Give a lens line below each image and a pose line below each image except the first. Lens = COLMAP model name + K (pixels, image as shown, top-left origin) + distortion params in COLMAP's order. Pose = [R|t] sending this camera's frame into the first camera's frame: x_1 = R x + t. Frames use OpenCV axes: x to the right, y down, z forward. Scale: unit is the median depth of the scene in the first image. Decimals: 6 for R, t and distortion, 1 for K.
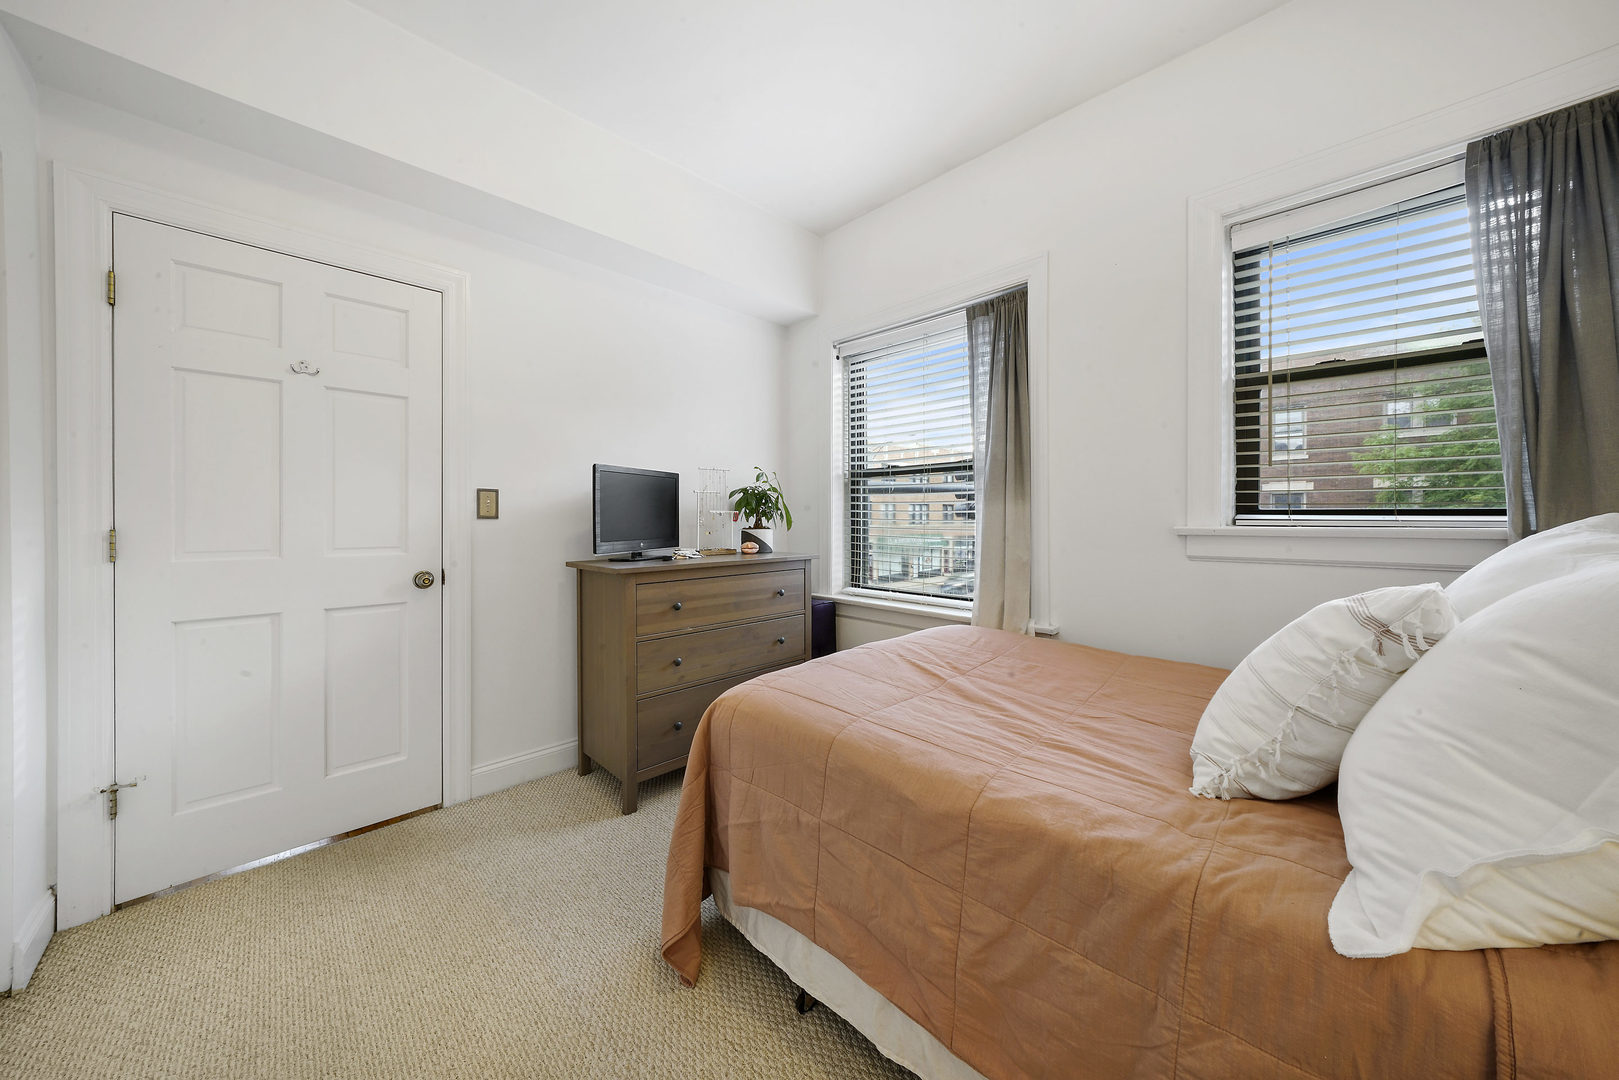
lens RADIAL K [[550.9, 0, 807.9], [0, 550.9, 521.6], [0, 0, 1]] dist [-0.000228, 0.000105]
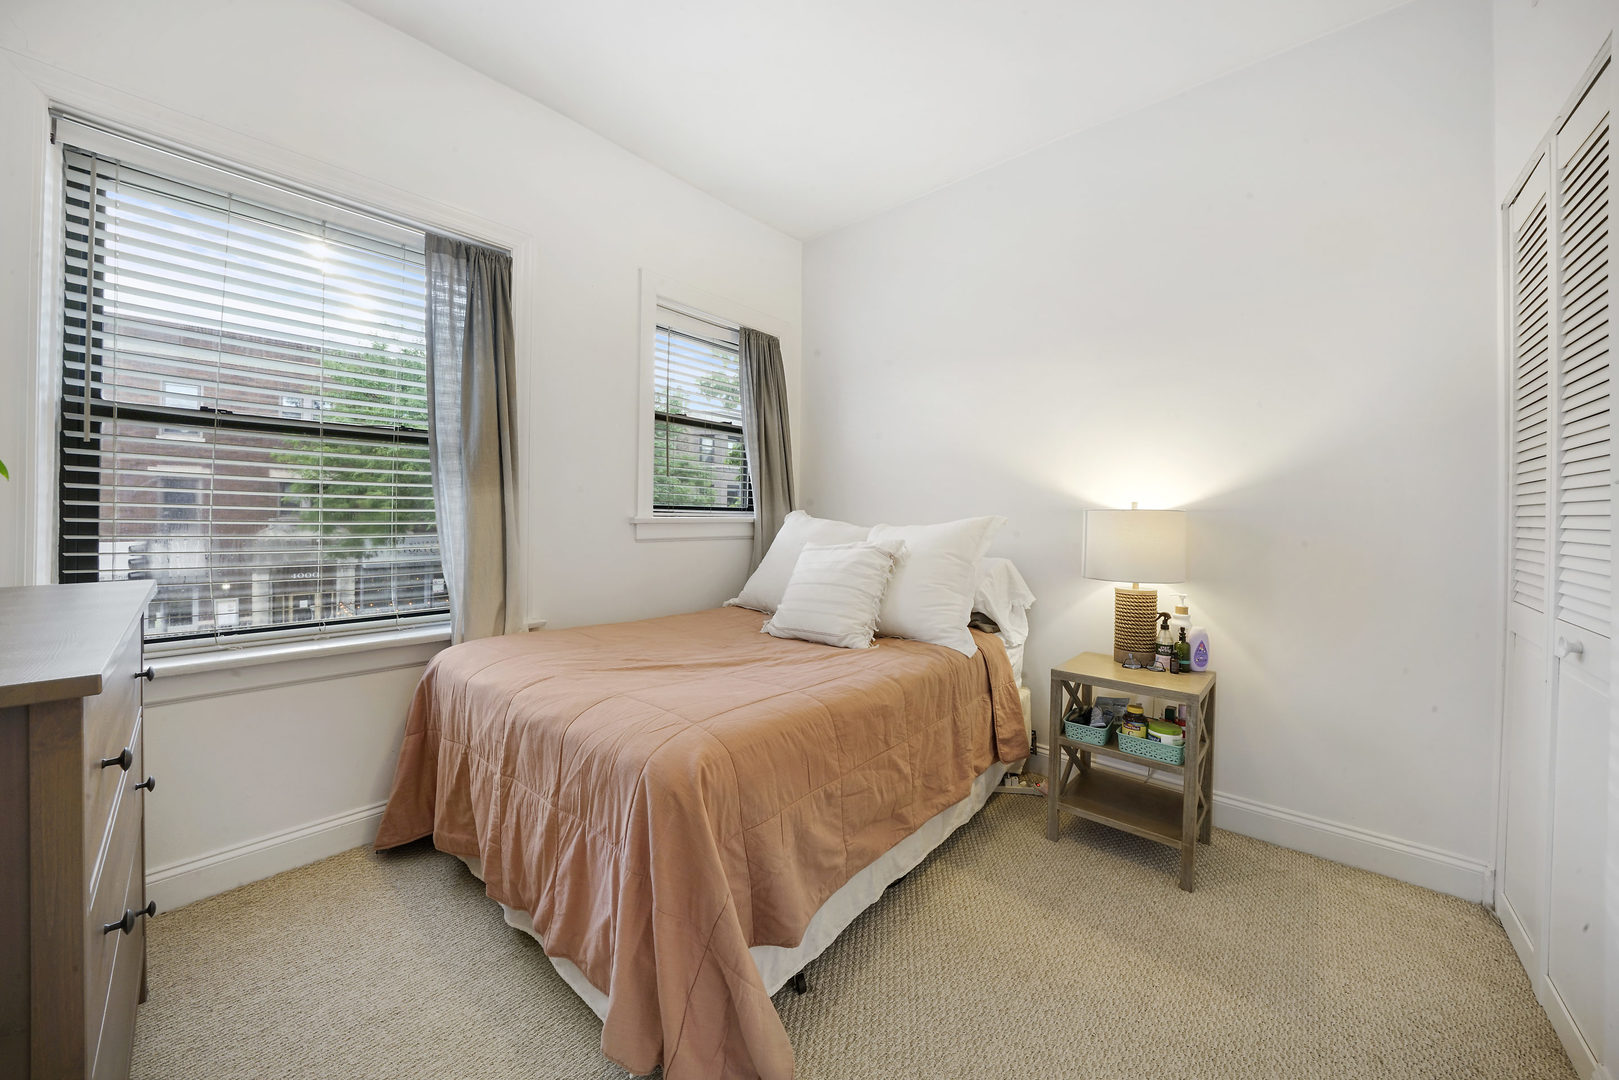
lens RADIAL K [[550.9, 0, 807.9], [0, 550.9, 521.6], [0, 0, 1]] dist [-0.000228, 0.000105]
pose [[-0.058233, -0.019158, 0.998119, -0.653673], [-0.010021, 0.999777, 0.018605, -0.007819], [-0.998253, -0.008919, -0.058412, 0.662382]]
